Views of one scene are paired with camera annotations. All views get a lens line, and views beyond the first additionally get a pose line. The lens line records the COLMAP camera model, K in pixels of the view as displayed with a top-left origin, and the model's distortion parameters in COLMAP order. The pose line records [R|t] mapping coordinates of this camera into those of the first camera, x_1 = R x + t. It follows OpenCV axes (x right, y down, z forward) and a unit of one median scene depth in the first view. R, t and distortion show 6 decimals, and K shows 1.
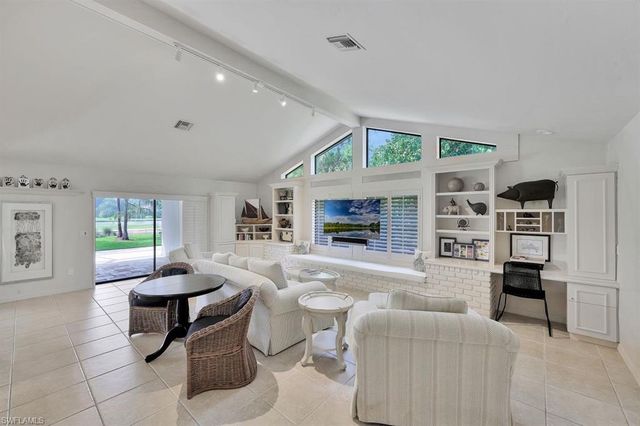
lens RADIAL K [[258.8, 0, 320.5], [0, 258.8, 210.8], [0, 0, 1]] dist [0.002284, 0.000014]
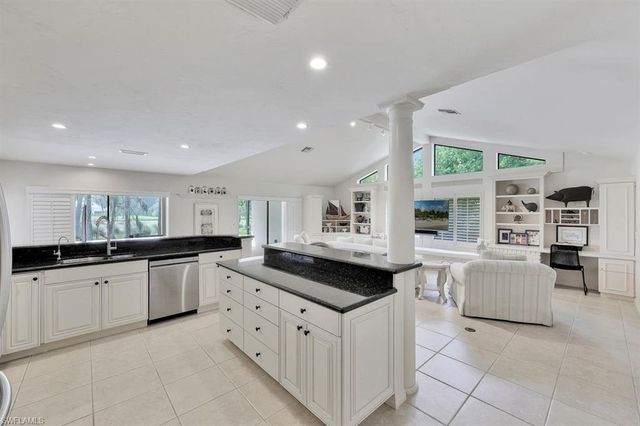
lens RADIAL K [[258.8, 0, 321.2], [0, 258.8, 211.6], [0, 0, 1]] dist [0.002284, 0.000014]
pose [[0.992804, 0.000734, -0.119745, -0.301762], [-0.000094, 0.999986, 0.005357, 0.006986], [0.119747, -0.005307, 0.992790, -0.455385]]
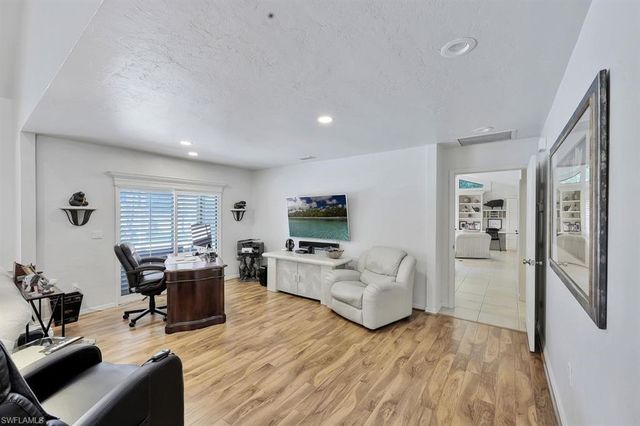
lens RADIAL K [[258.8, 0, 316.8], [0, 258.8, 215.8], [0, 0, 1]] dist [0.002284, 0.000014]
pose [[0.997839, -0.001028, 0.065692, -1.112665], [-0.000085, 0.999857, 0.016926, 0.008261], [-0.065700, -0.016895, 0.997696, -1.431167]]
